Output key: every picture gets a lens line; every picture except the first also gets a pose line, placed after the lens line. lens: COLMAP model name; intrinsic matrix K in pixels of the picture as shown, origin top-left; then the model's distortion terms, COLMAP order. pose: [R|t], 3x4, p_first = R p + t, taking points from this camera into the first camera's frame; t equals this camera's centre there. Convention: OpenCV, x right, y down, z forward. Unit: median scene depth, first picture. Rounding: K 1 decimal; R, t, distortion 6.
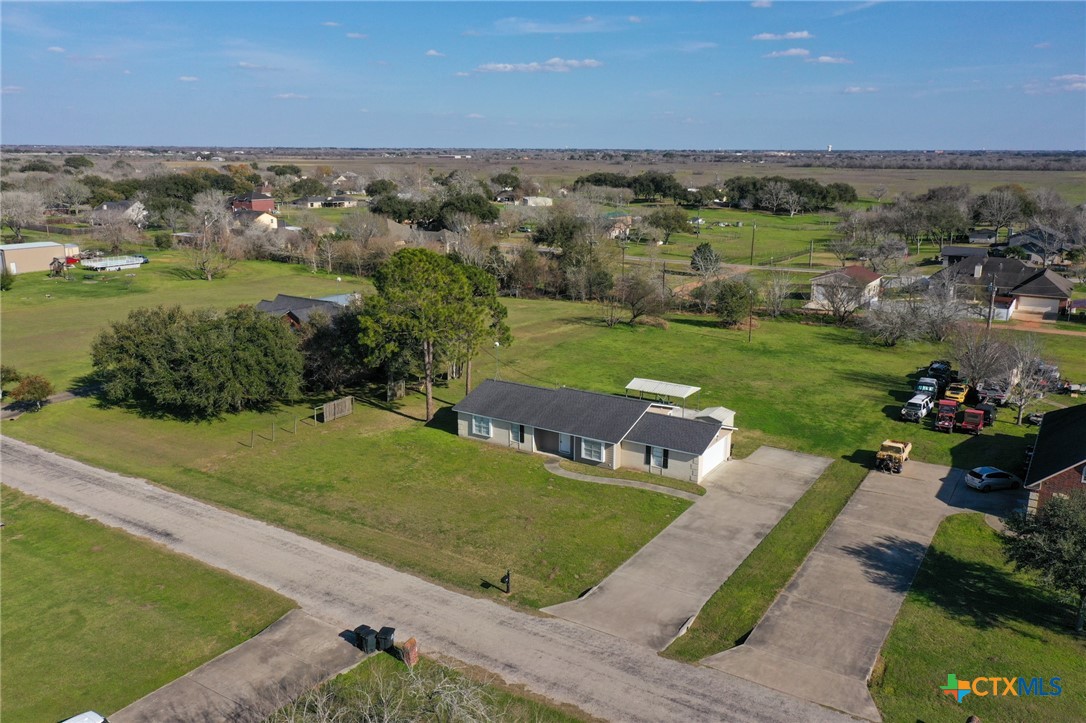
lens RADIAL K [[853.1, 0, 543.0], [0, 853.1, 361.5], [0, 0, 1]] dist [0.024683, -0.002758]
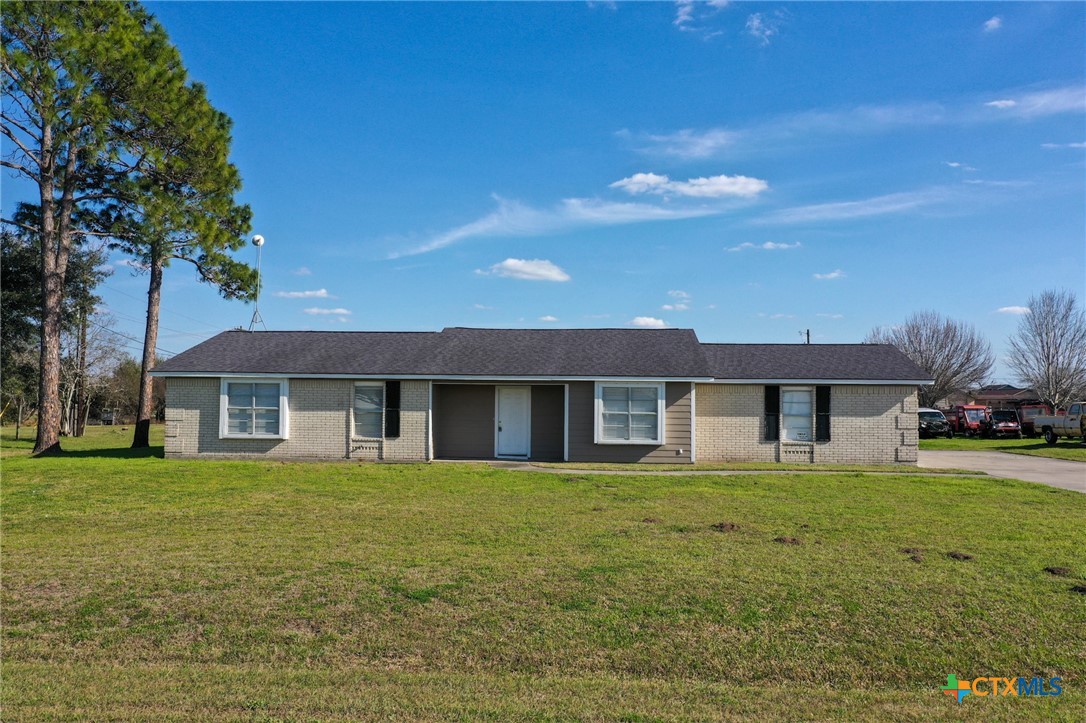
lens RADIAL K [[832.0, 0, 532.8], [0, 832.0, 364.0], [0, 0, 1]] dist [0.010957, 0.001534]
pose [[0.875169, 0.024375, 0.483202, -0.143964], [0.111027, 0.961959, -0.249617, 0.163131], [-0.470905, 0.272105, 0.839171, 0.712367]]
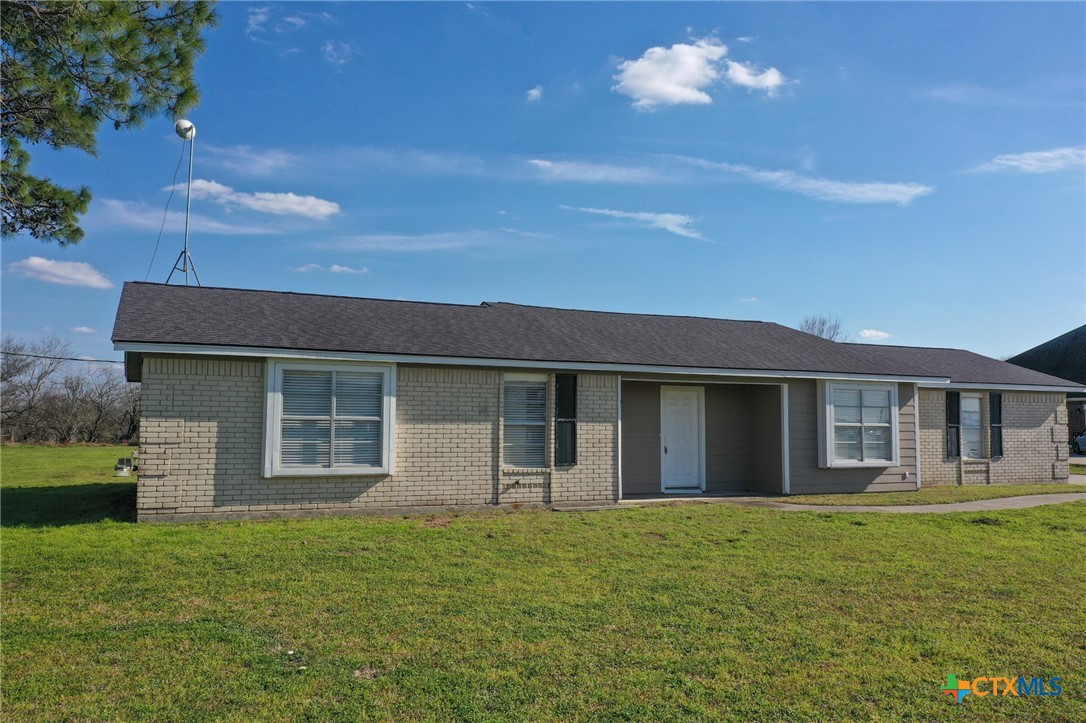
lens RADIAL K [[854.2, 0, 540.7], [0, 854.2, 363.7], [0, 0, 1]] dist [0.012946, 0.005474]
pose [[0.539538, 0.060028, 0.839819, -0.213774], [0.198664, 0.960215, -0.196264, 0.115178], [-0.818188, 0.272733, 0.506147, 0.930542]]
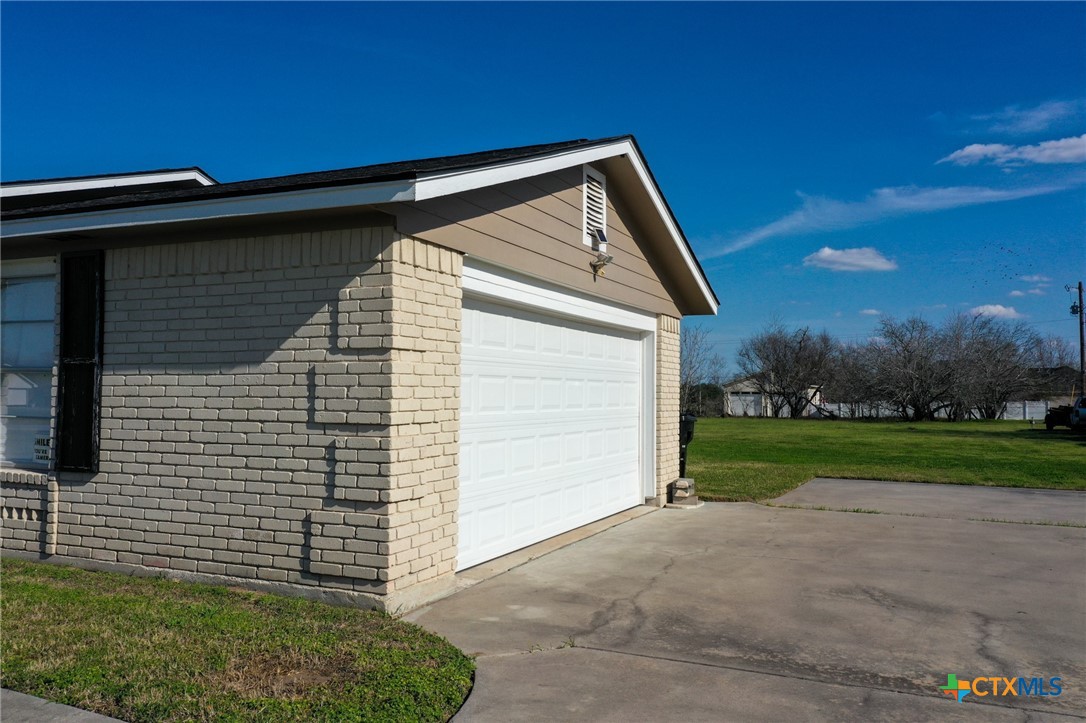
lens RADIAL K [[853.1, 0, 555.5], [0, 853.1, 359.6], [0, 0, 1]] dist [0.002936, 0.002064]
pose [[0.985931, 0.013824, 0.166577, 0.172553], [0.033767, 0.959554, -0.279491, 0.135305], [-0.163704, 0.281184, 0.945588, 0.864562]]
